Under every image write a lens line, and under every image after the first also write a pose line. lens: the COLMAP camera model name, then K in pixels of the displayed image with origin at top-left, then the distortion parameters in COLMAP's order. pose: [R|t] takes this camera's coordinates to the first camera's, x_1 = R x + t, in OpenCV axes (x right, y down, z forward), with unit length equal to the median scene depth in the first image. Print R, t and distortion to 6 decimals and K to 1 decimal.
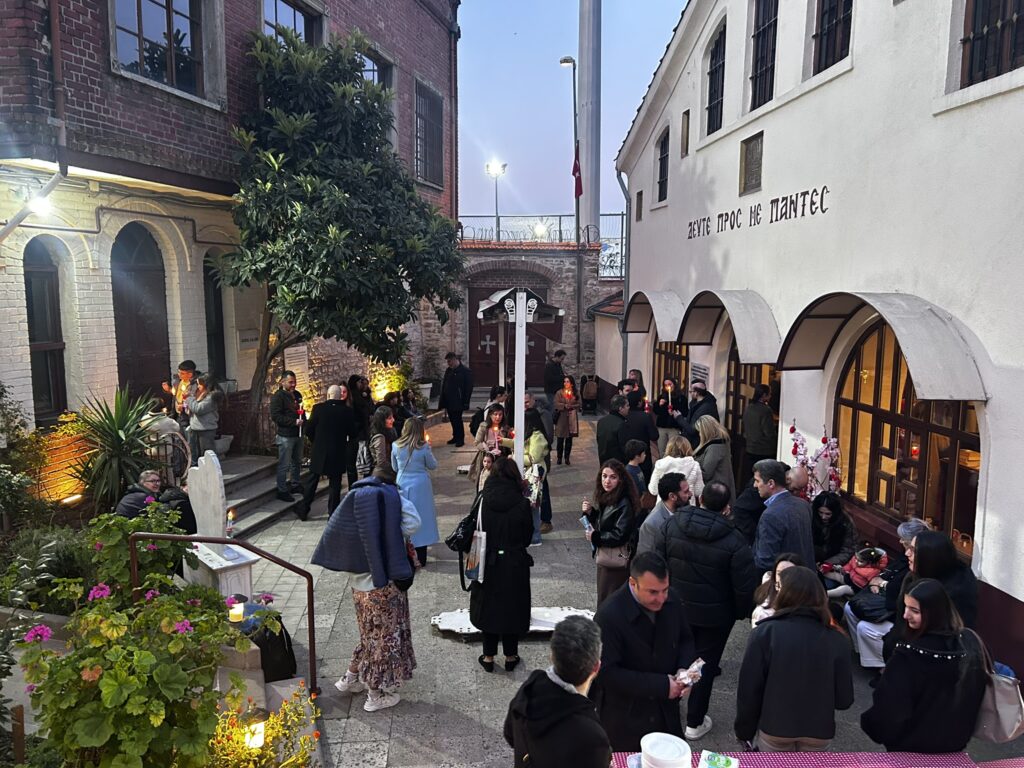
lens RADIAL K [[767.0, 0, 511.8], [0, 767.0, 382.0], [0, 0, 1]] dist [-0.005882, -0.001809]
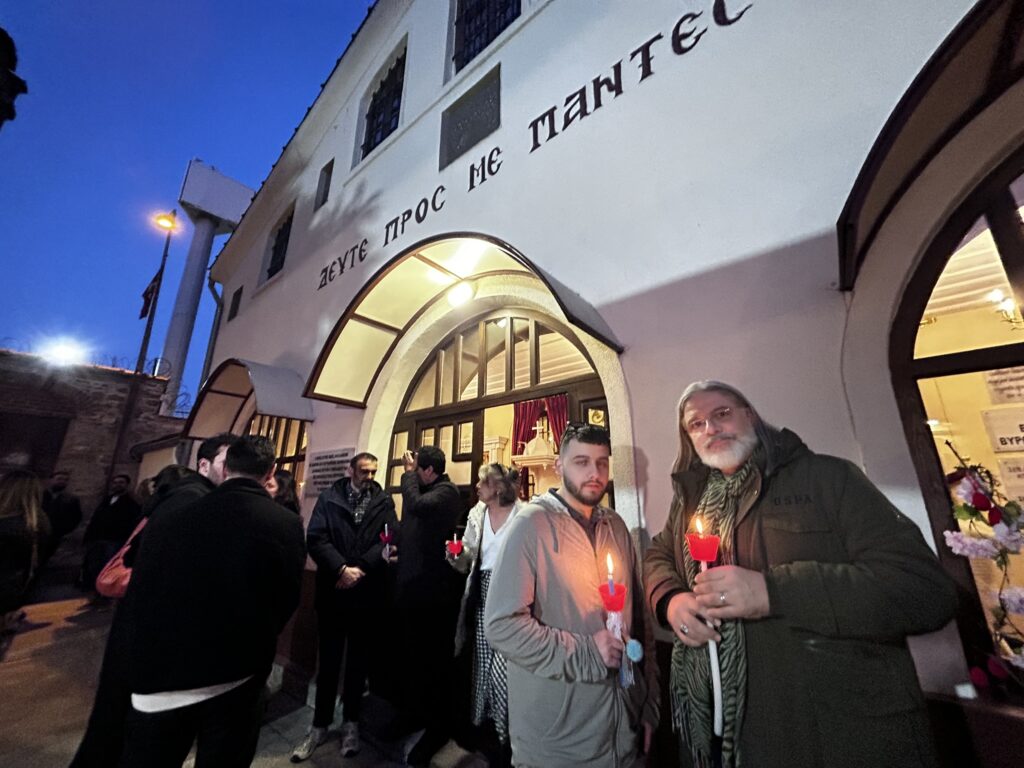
lens RADIAL K [[405.9, 0, 512.4], [0, 405.9, 382.3], [0, 0, 1]] dist [-0.012534, -0.000108]
pose [[0.695541, 0.197148, 0.690909, 0.087716], [0.102197, 0.924693, -0.366739, 0.045721], [-0.711181, 0.325691, 0.623015, 0.531150]]
